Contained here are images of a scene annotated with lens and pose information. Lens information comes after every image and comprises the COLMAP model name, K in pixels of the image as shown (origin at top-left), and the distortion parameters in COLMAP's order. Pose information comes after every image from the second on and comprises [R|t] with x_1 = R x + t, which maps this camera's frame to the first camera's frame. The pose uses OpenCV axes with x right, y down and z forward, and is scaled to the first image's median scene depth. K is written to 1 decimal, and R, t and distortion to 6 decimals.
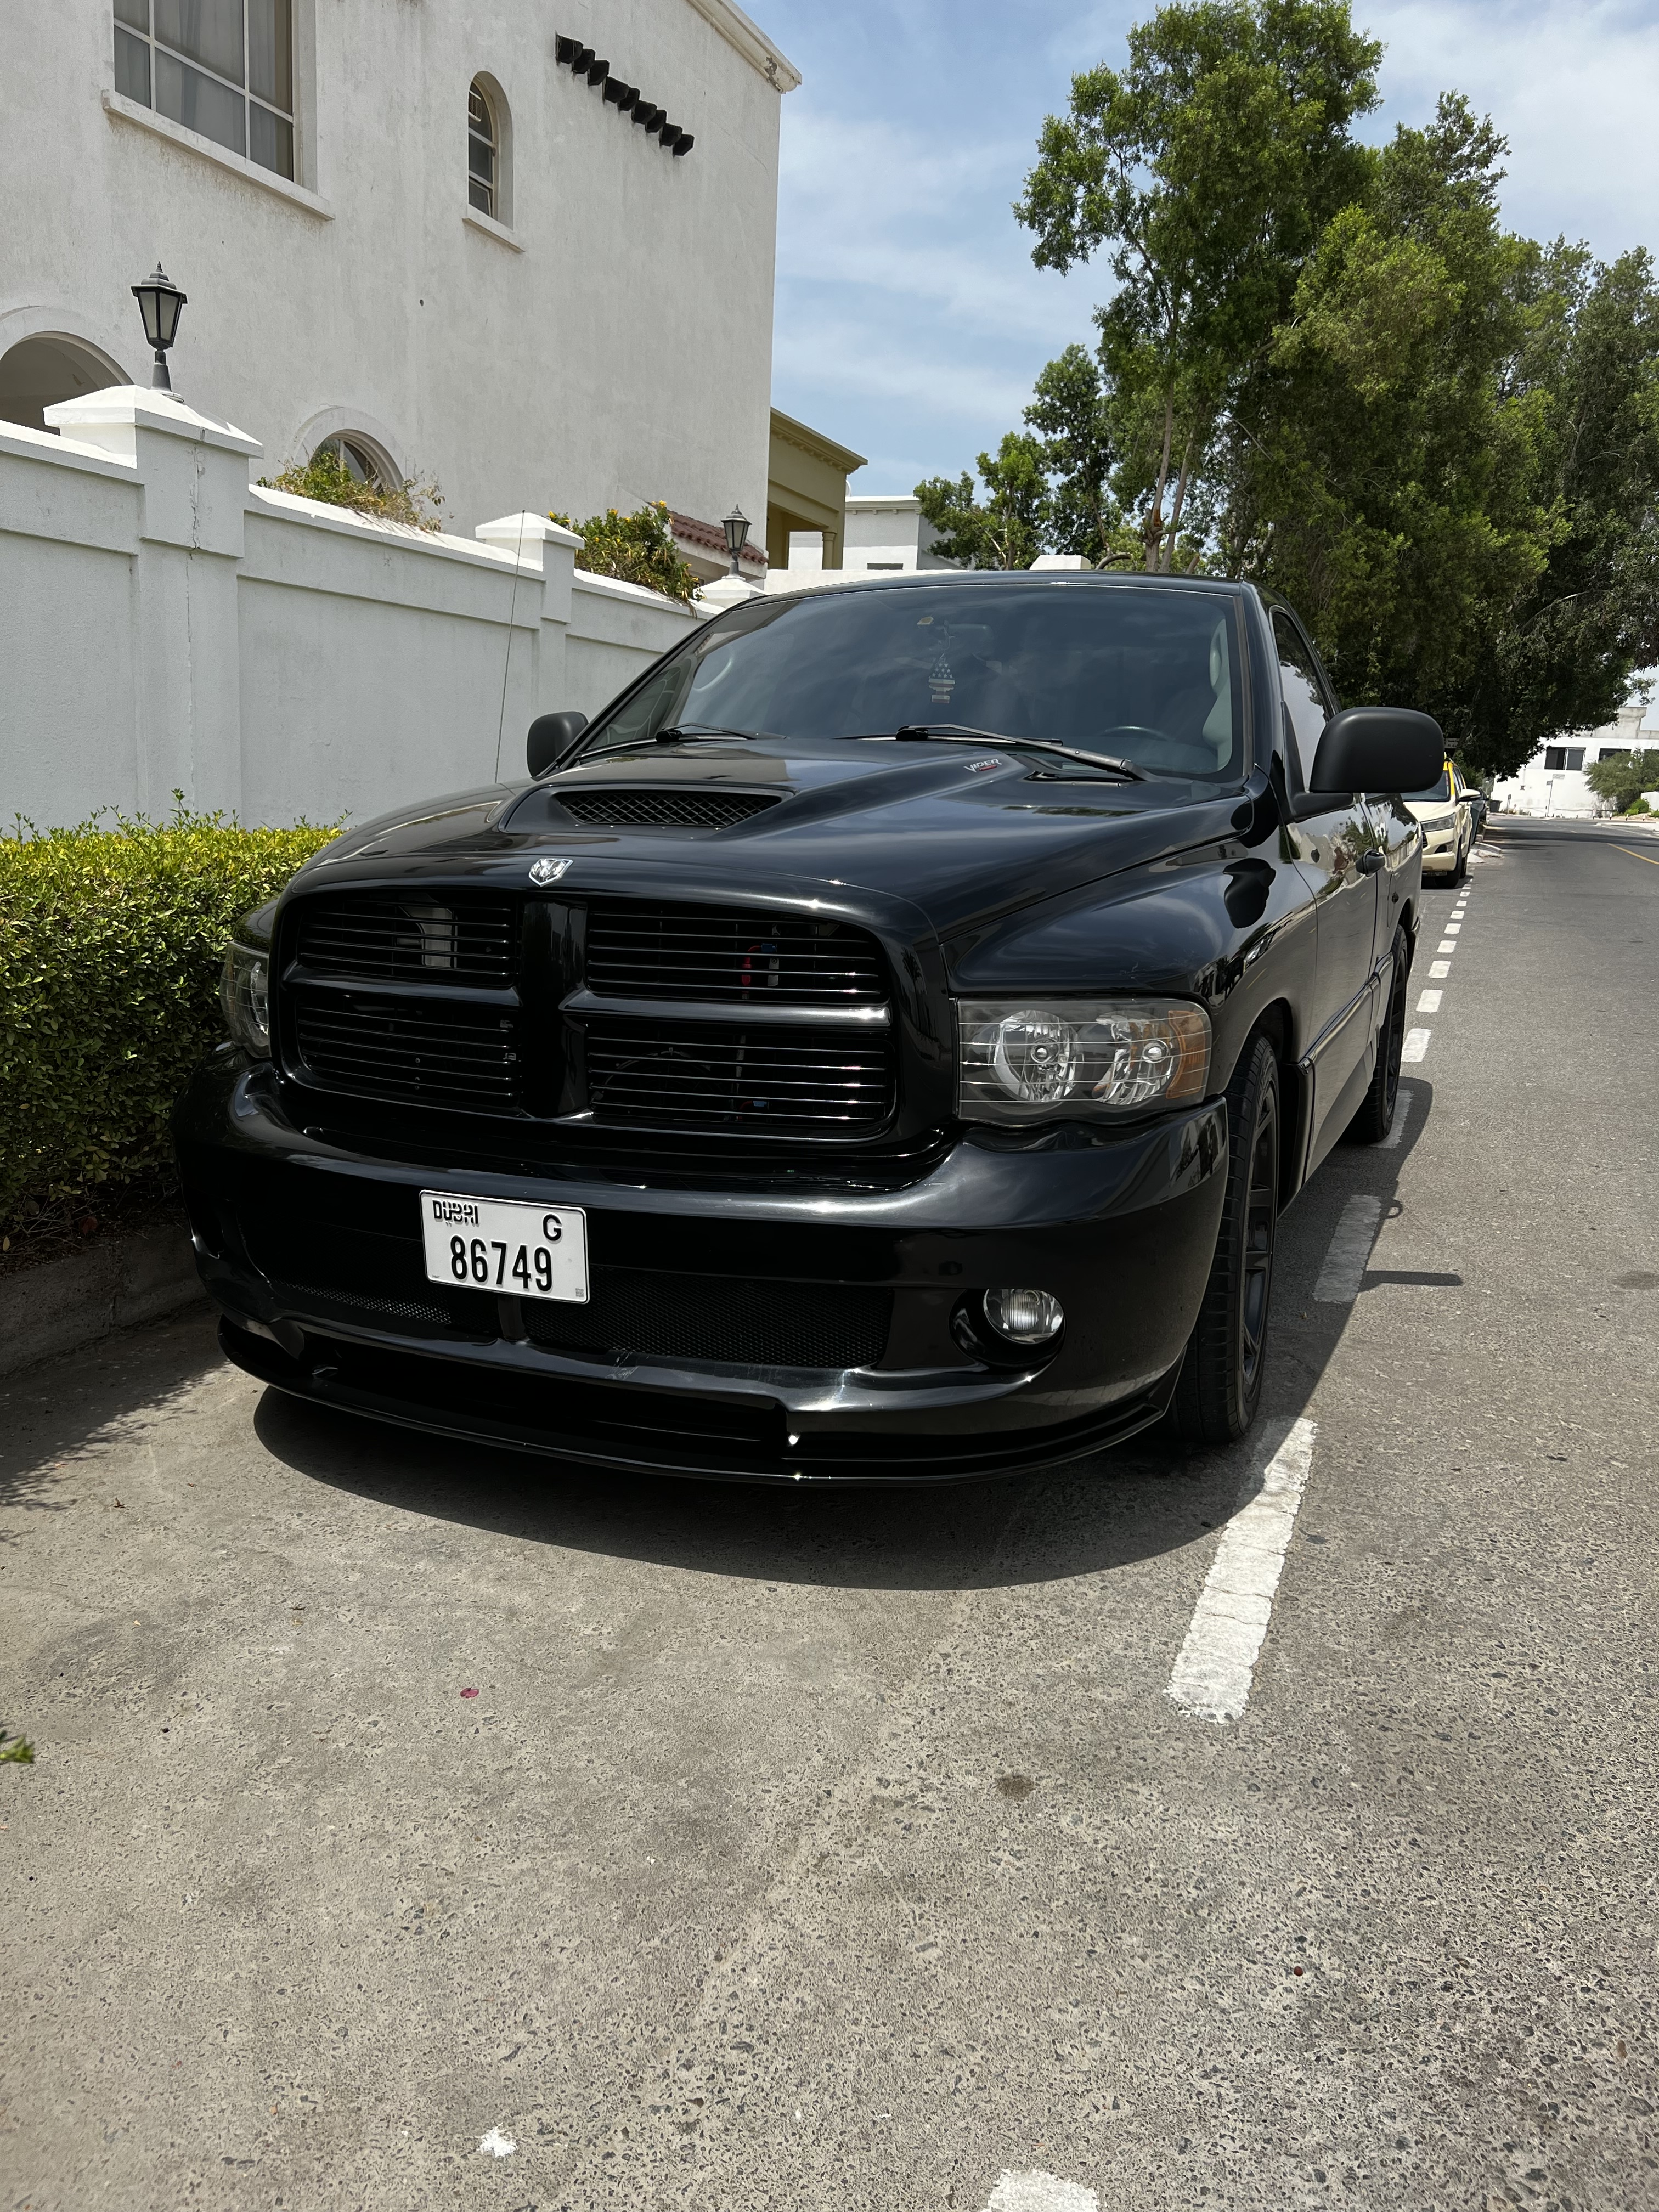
lens RADIAL K [[1644.5, 0, 854.8], [0, 1644.5, 1124.4], [0, 0, 1]] dist [0.036905, -0.052872]
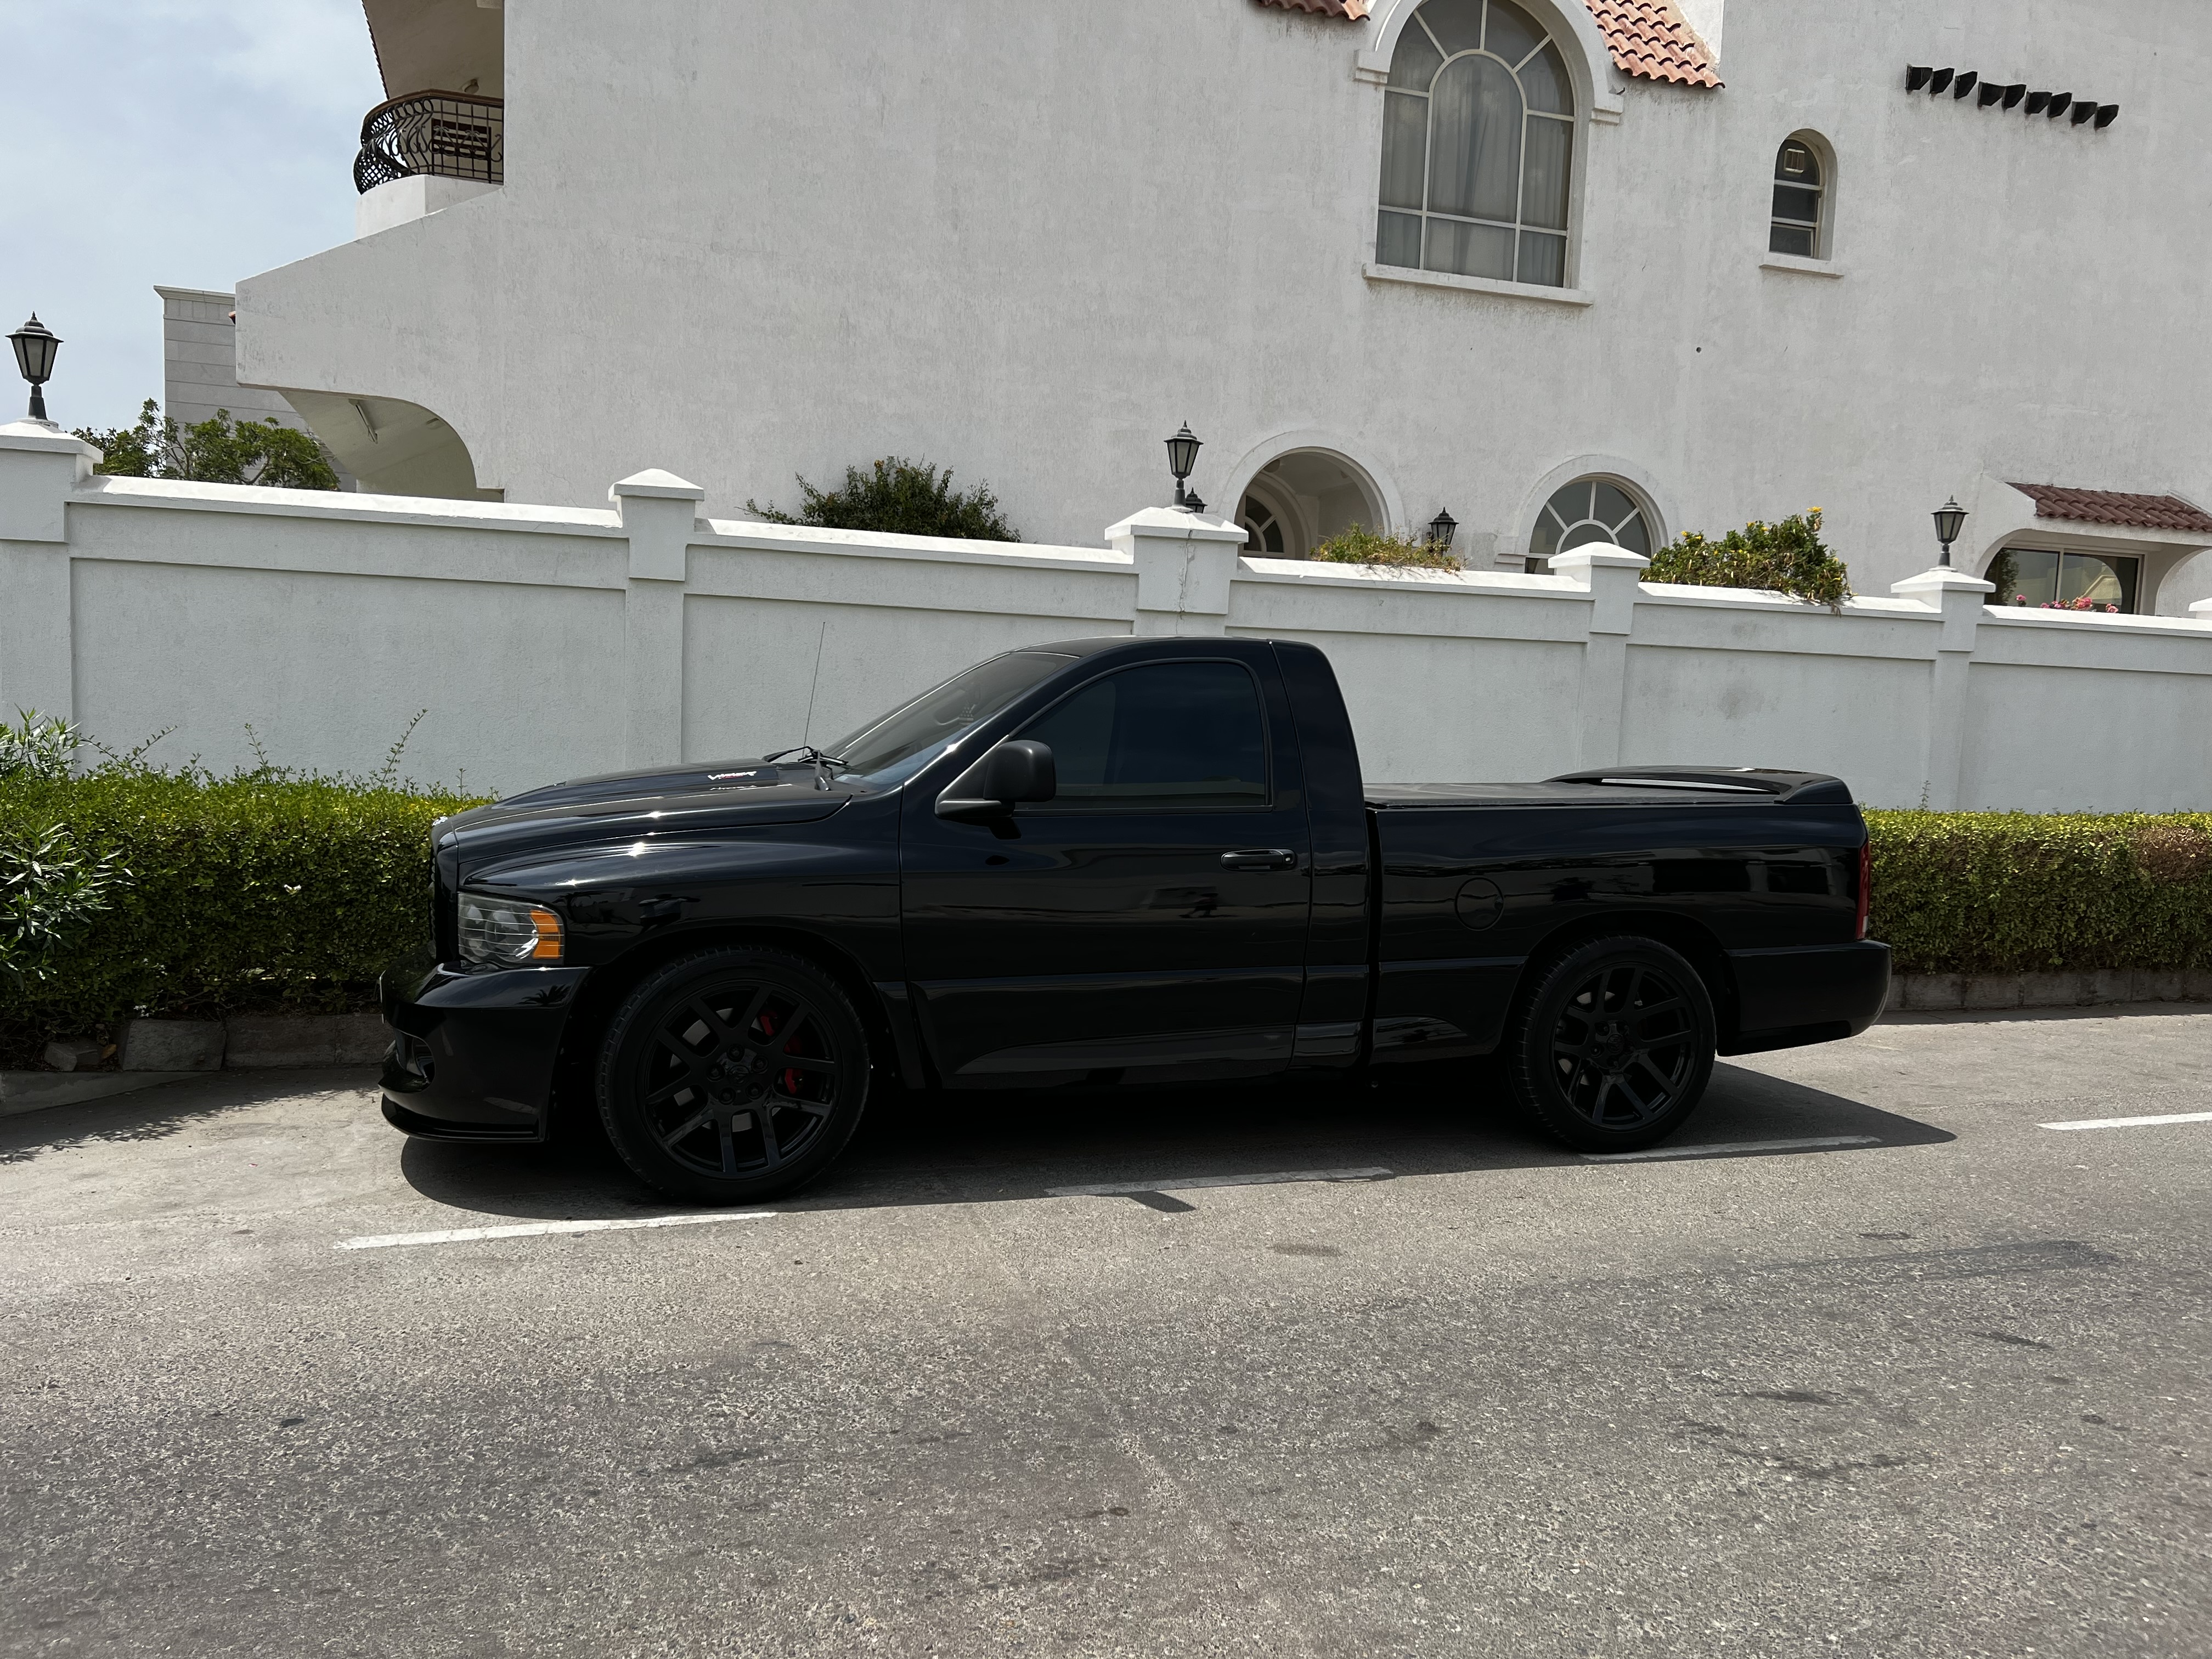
lens RADIAL K [[1658.2, 0, 1106.0], [0, 1658.2, 829.5], [0, 0, 1]] dist [0.066562, -0.073796]
pose [[0.644016, 0.040580, -0.763935, 0.403937], [-0.165892, 0.982239, -0.087674, -0.019576], [0.746809, 0.183194, 0.639309, 0.051689]]
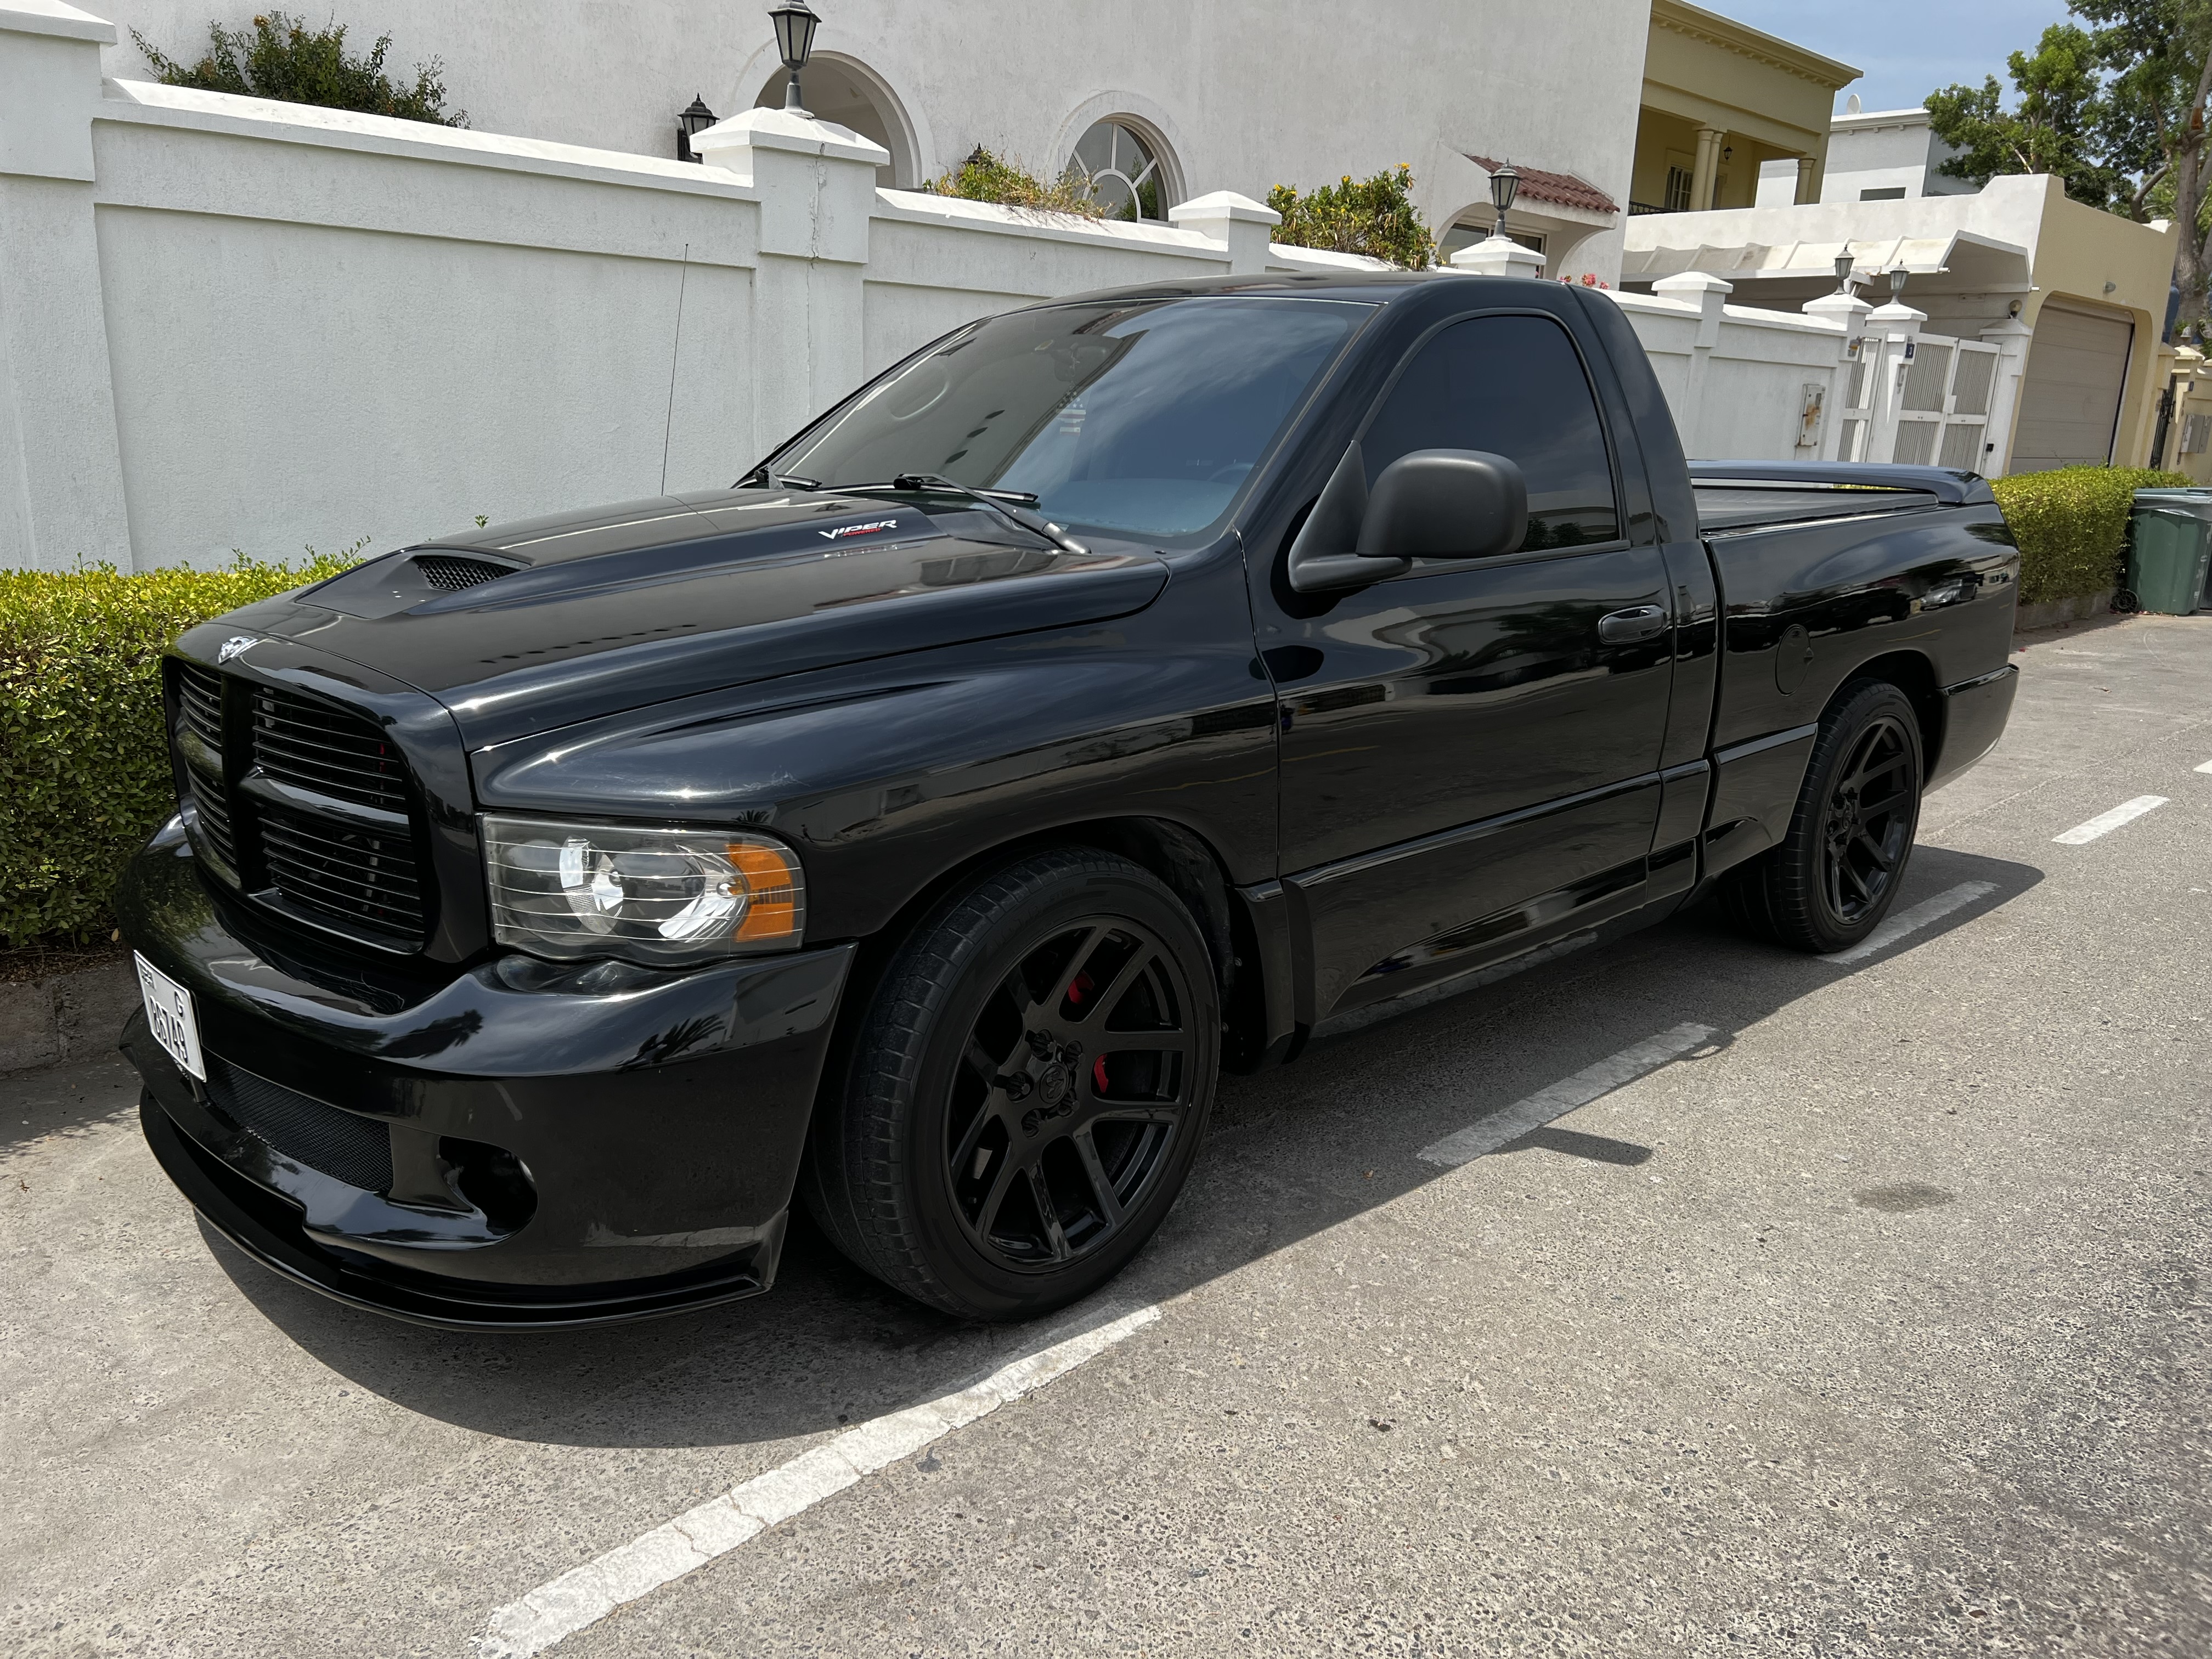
lens RADIAL K [[1680.3, 0, 1106.0], [0, 1680.3, 829.5], [0, 0, 1]] dist [0.055514, -0.074101]
pose [[0.913465, 0.084026, -0.398148, 0.145410], [-0.075124, 0.996452, 0.037937, -0.024490], [0.399923, -0.004744, 0.916537, 0.051062]]
